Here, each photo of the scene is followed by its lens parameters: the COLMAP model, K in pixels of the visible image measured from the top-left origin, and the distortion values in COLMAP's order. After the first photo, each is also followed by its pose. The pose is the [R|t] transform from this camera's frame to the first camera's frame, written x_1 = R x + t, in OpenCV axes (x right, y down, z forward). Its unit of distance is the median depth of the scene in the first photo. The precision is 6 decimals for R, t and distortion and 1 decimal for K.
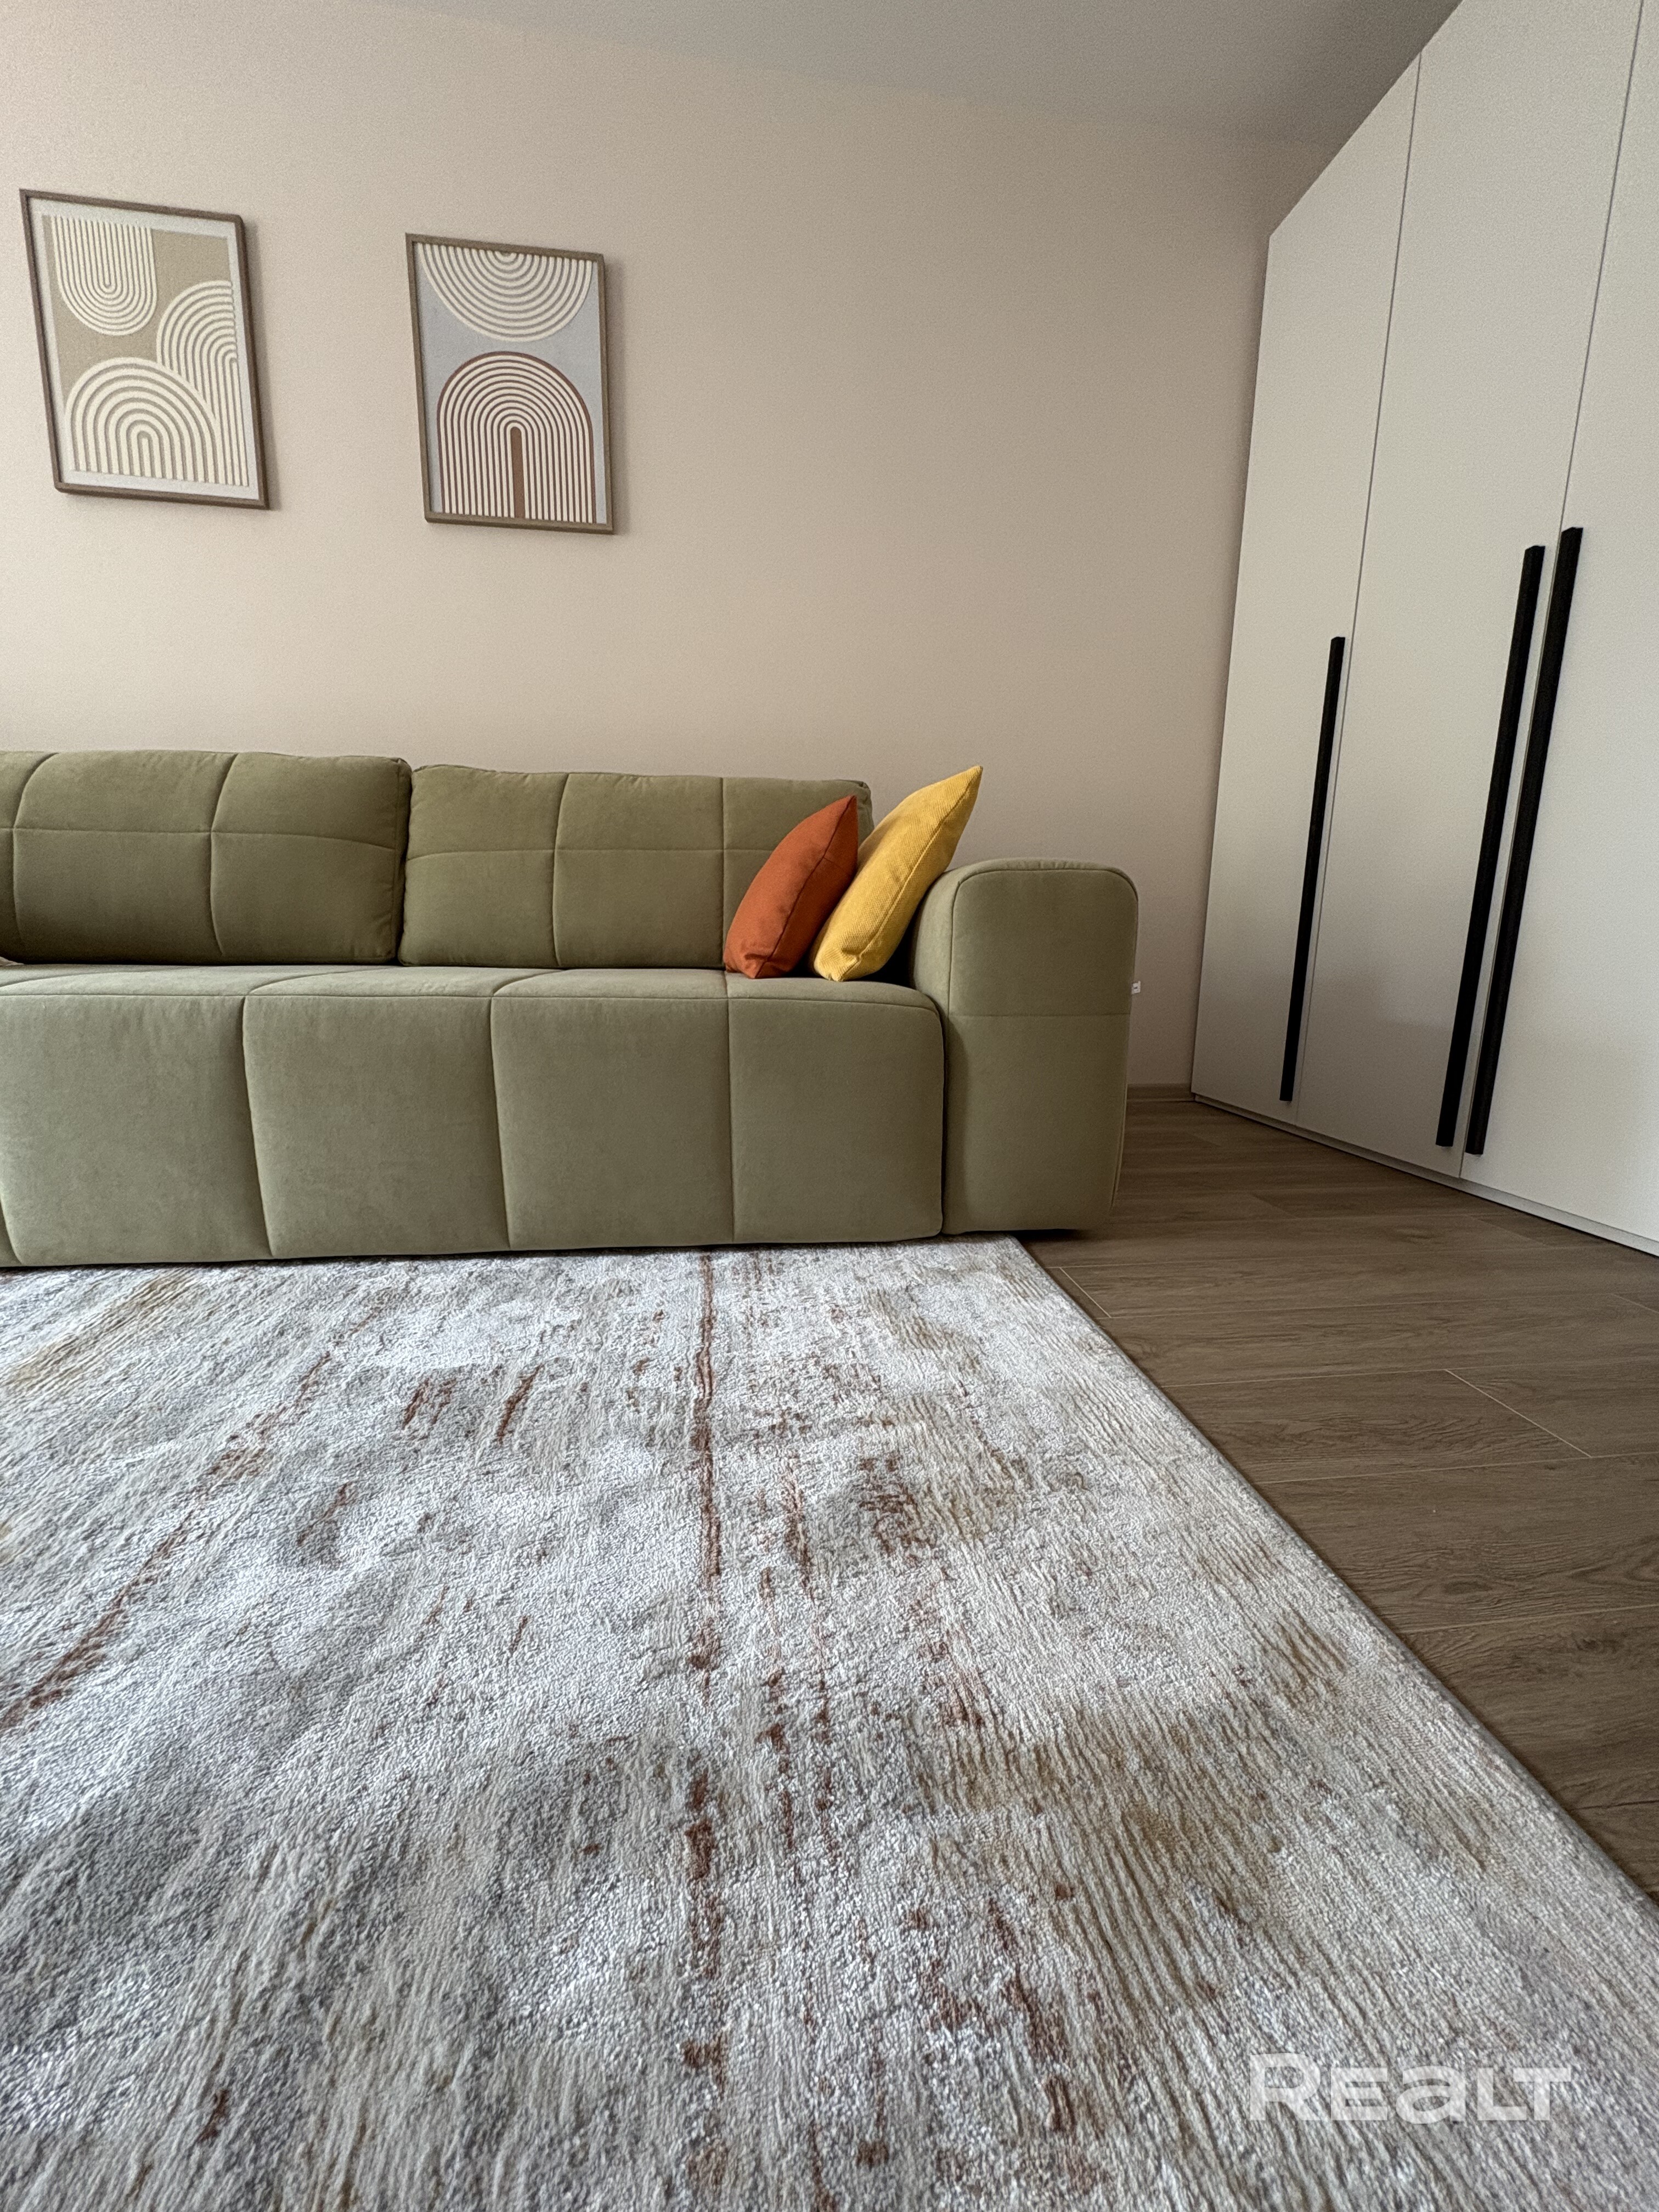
lens RADIAL K [[888.1, 0, 829.3], [0, 888.1, 1106.0], [0, 0, 1]] dist [0.002325, -0.000112]
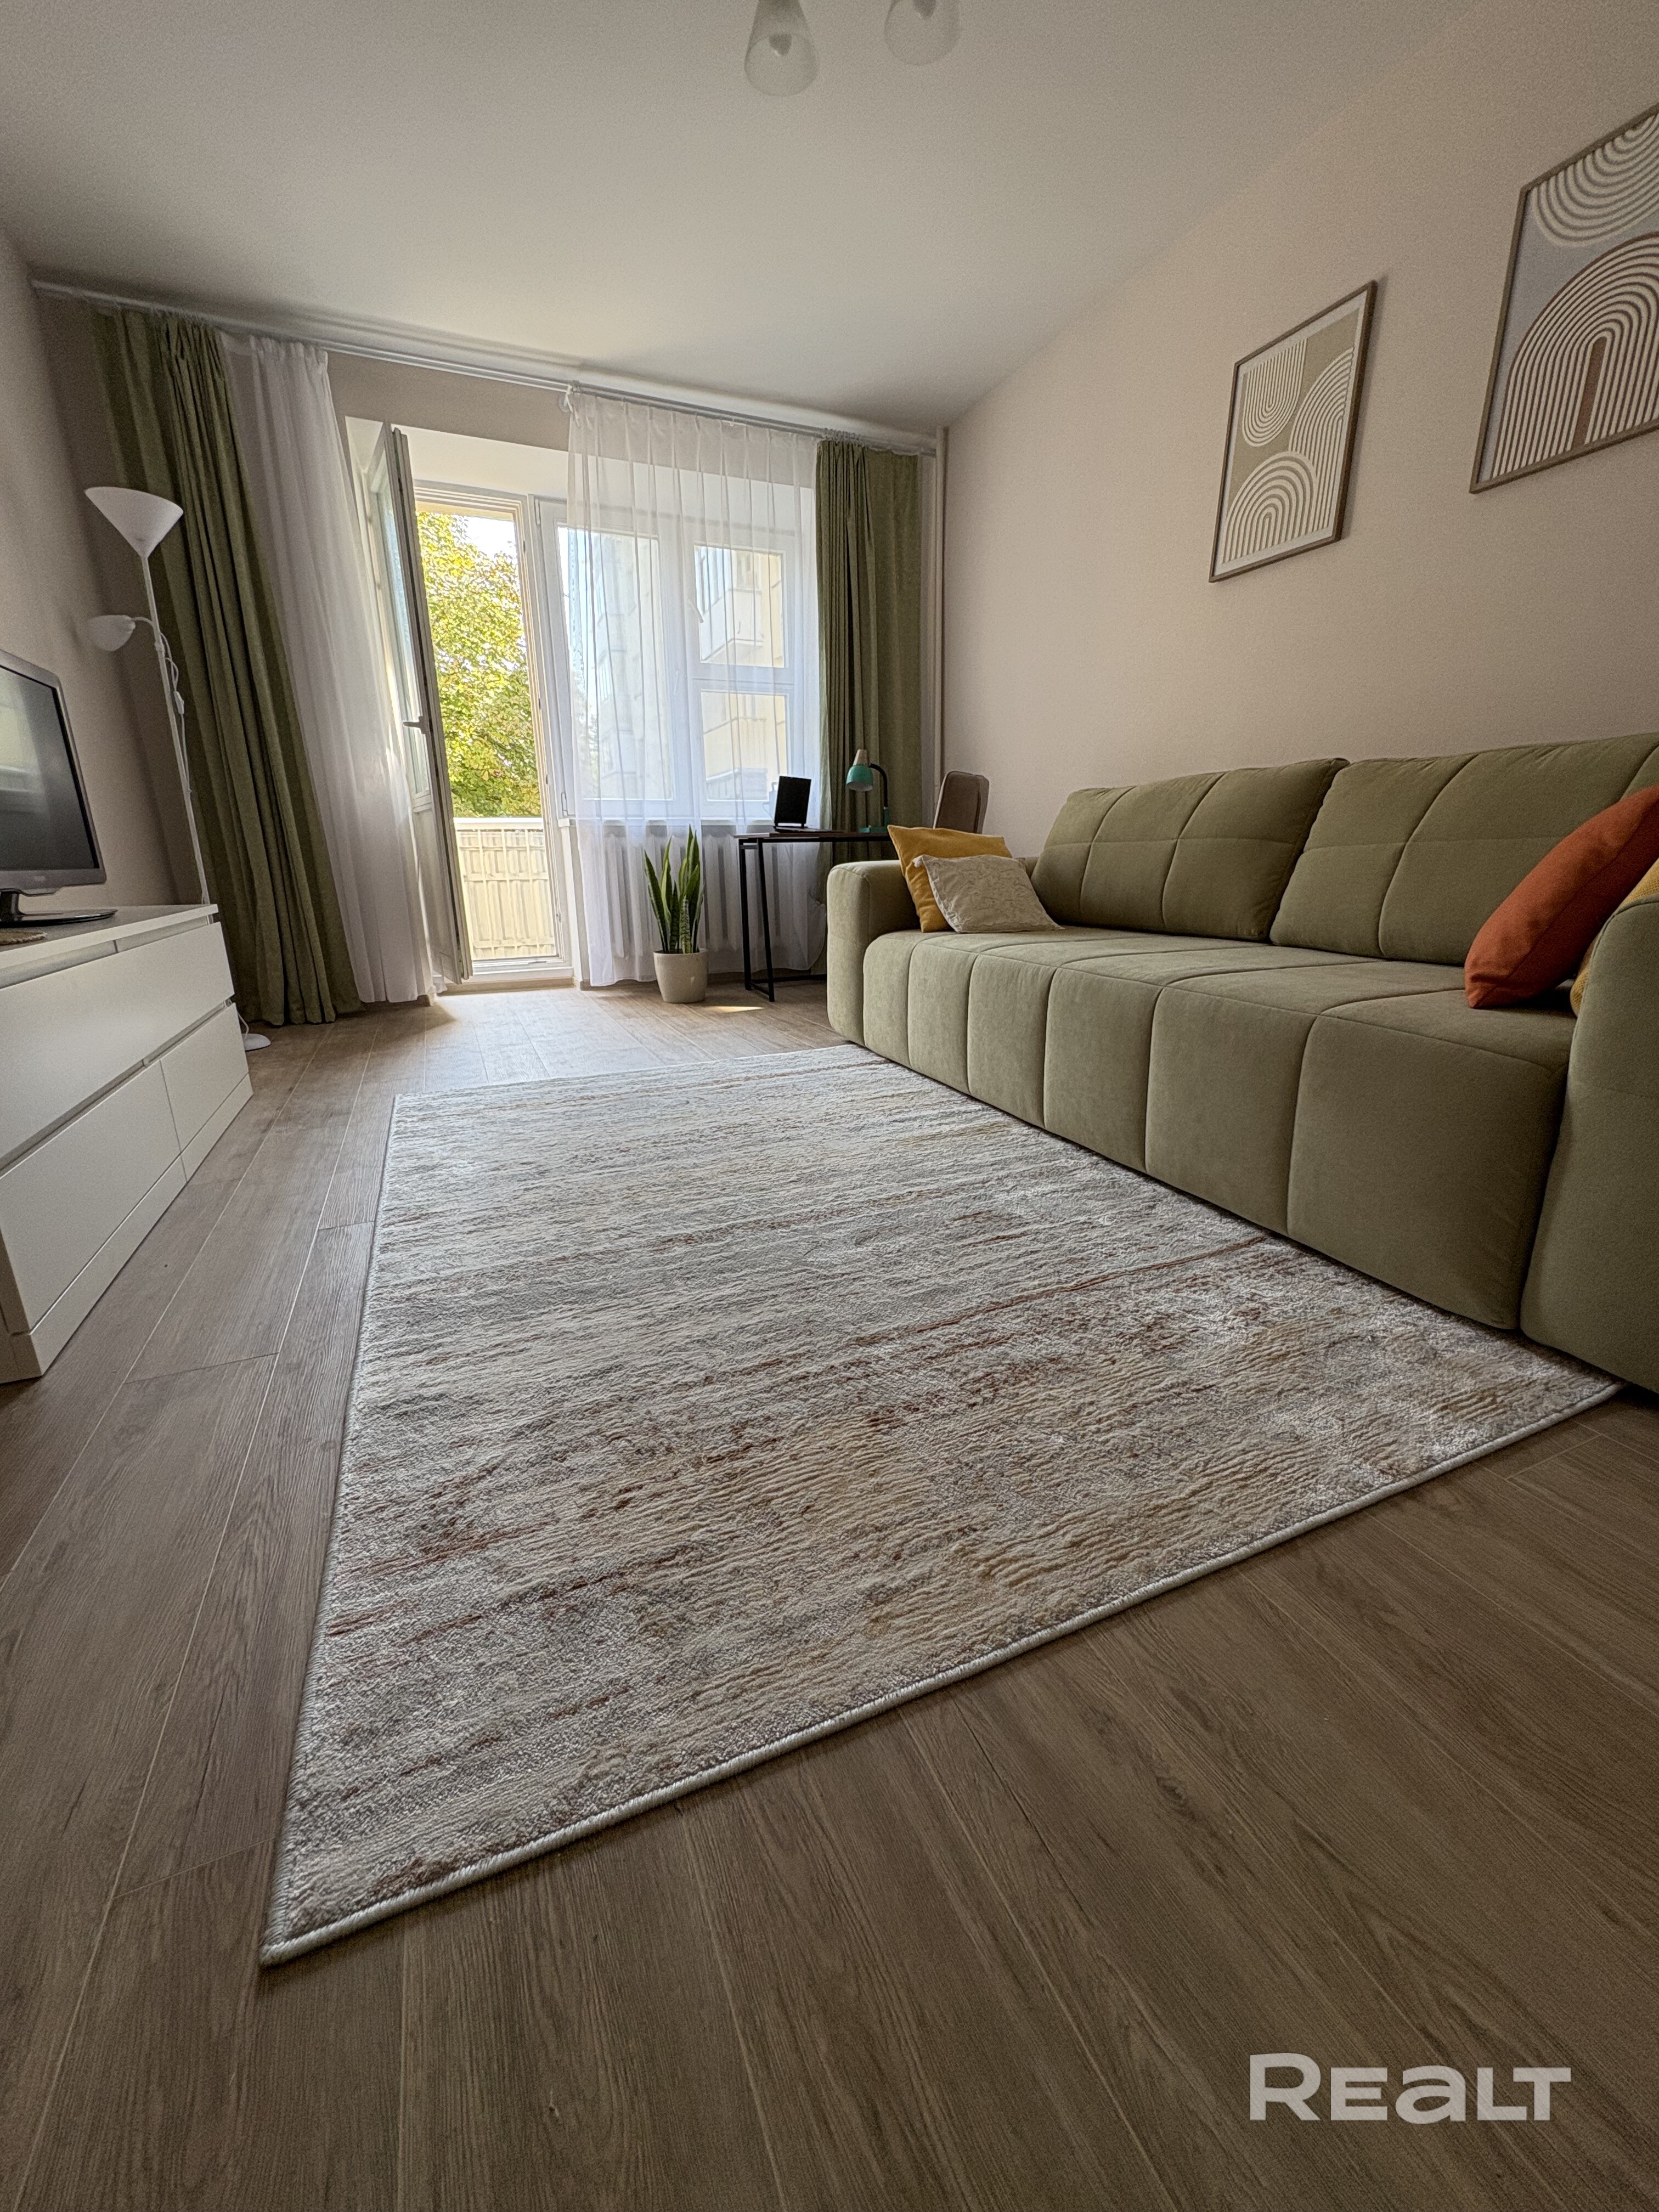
lens RADIAL K [[888.1, 0, 830.3], [0, 888.1, 1110.2], [0, 0, 1]] dist [0.002325, -0.000112]
pose [[0.271165, 0.256268, -0.927791, 0.736374], [-0.166124, 0.961902, 0.217137, -0.144250], [0.948089, 0.095248, 0.303406, 0.125883]]
